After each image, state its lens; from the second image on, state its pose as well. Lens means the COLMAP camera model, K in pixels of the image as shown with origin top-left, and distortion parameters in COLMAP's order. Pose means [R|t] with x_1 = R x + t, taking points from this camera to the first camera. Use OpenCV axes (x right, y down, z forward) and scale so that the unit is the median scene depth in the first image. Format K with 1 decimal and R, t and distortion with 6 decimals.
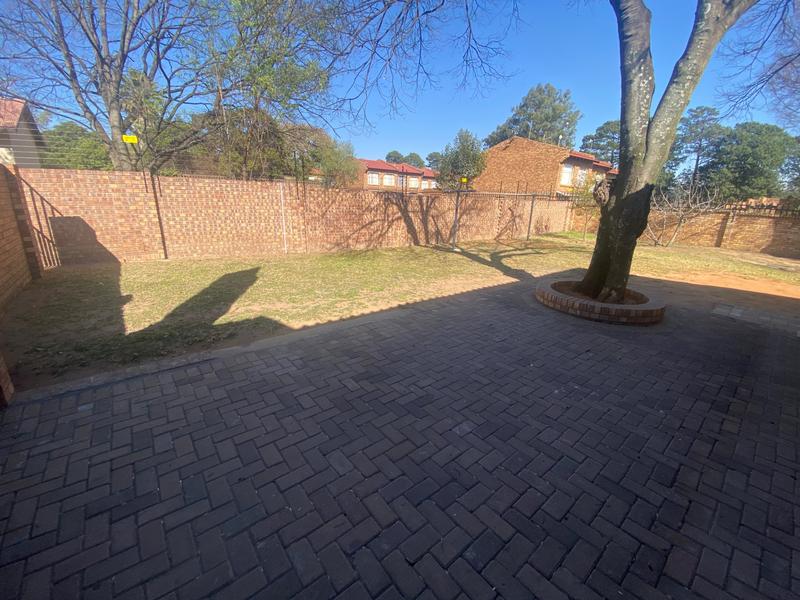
lens RADIAL K [[323.4, 0, 400.0], [0, 323.4, 300.0], [0, 0, 1]] dist [0.023227, -0.019968]
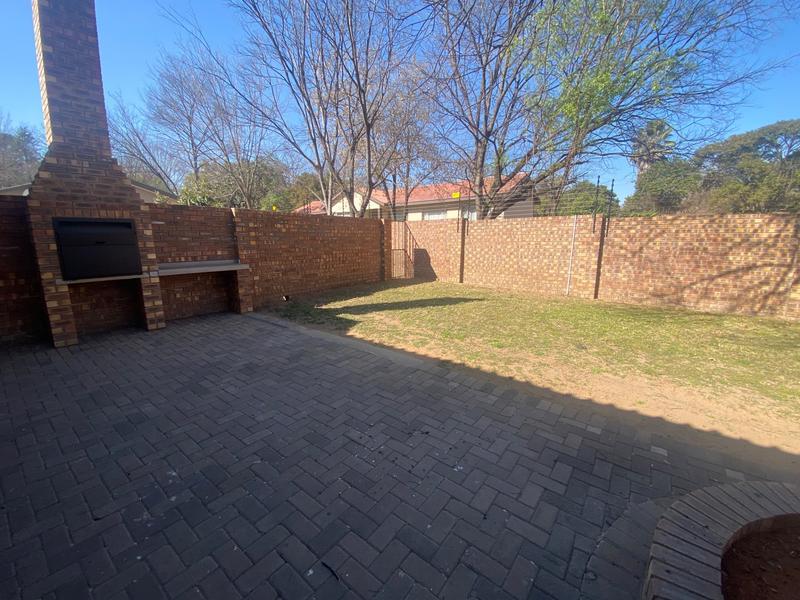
lens RADIAL K [[323.4, 0, 400.0], [0, 323.4, 300.0], [0, 0, 1]] dist [0.023227, -0.019968]
pose [[0.223747, 0.153335, -0.962510, 0.579415], [-0.275149, 0.957315, 0.088546, -0.132877], [0.935003, 0.245022, 0.256386, 0.573908]]
